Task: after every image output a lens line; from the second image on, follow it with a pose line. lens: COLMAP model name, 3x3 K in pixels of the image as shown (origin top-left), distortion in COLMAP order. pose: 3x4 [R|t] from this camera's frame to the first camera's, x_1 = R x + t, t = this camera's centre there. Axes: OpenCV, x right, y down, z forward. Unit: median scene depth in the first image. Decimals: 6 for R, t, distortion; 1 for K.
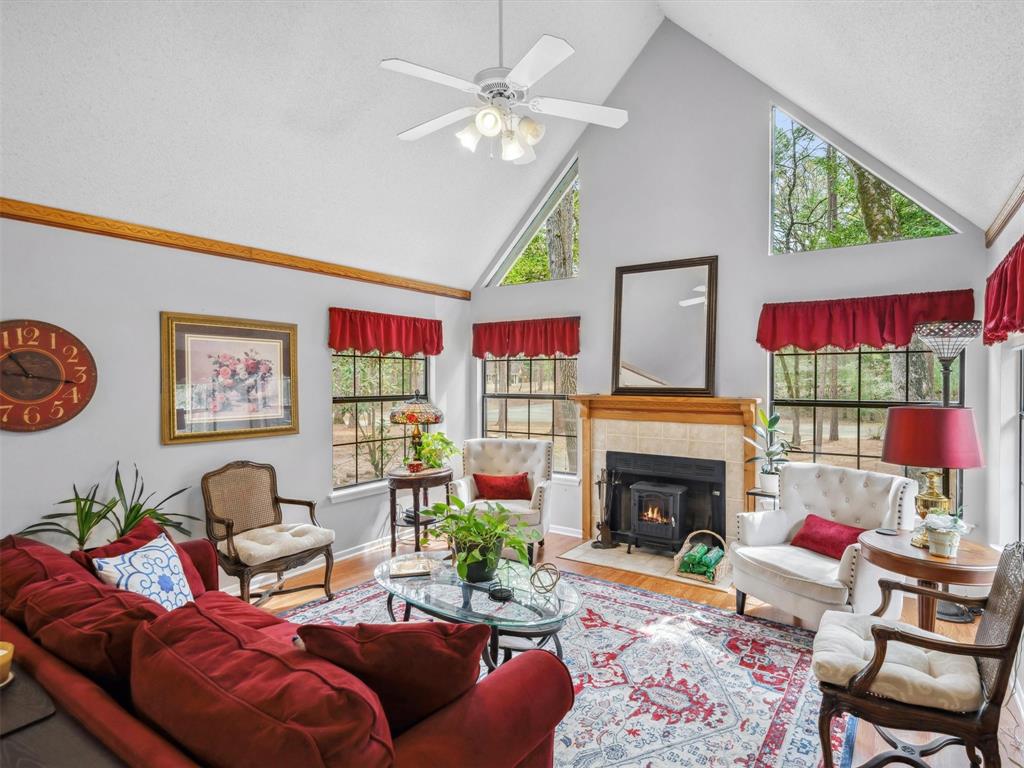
lens RADIAL K [[549.7, 0, 518.9], [0, 549.7, 384.3], [0, 0, 1]] dist [0.002147, 0.002355]
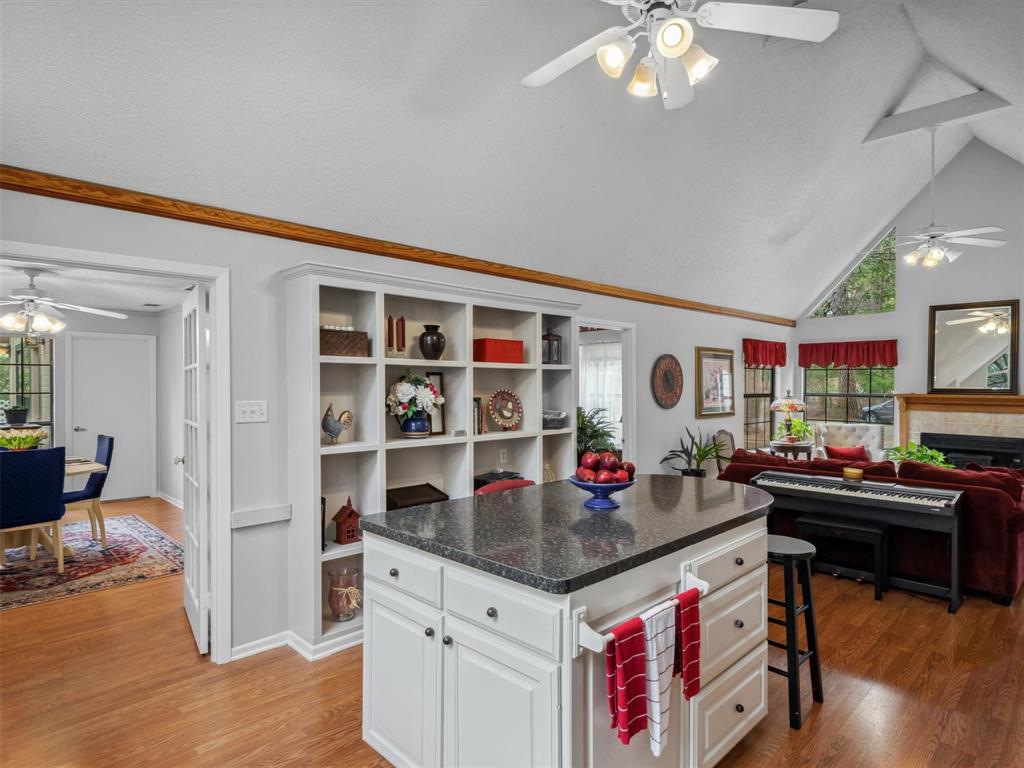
lens RADIAL K [[586.3, 0, 514.3], [0, 586.3, 385.5], [0, 0, 1]] dist [-0.000765, 0.000232]
pose [[0.981821, 0.003884, -0.189772, -0.656430], [-0.004031, 0.999992, -0.000388, 0.001974], [0.189769, 0.001146, 0.981828, -0.789582]]
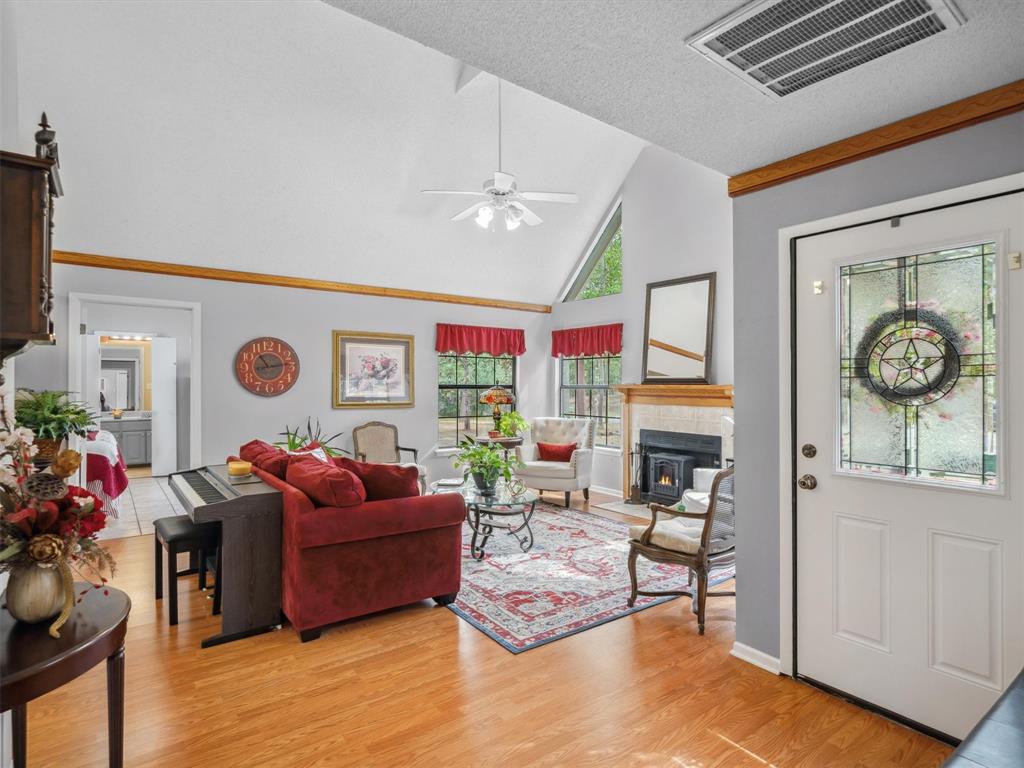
lens RADIAL K [[549.7, 0, 519.0], [0, 549.7, 381.4], [0, 0, 1]] dist [0.002147, 0.002355]
pose [[0.946418, 0.001831, -0.322938, 0.331324], [-0.006714, 0.999879, -0.014008, 0.034313], [0.322873, 0.015426, 0.946316, -0.313474]]
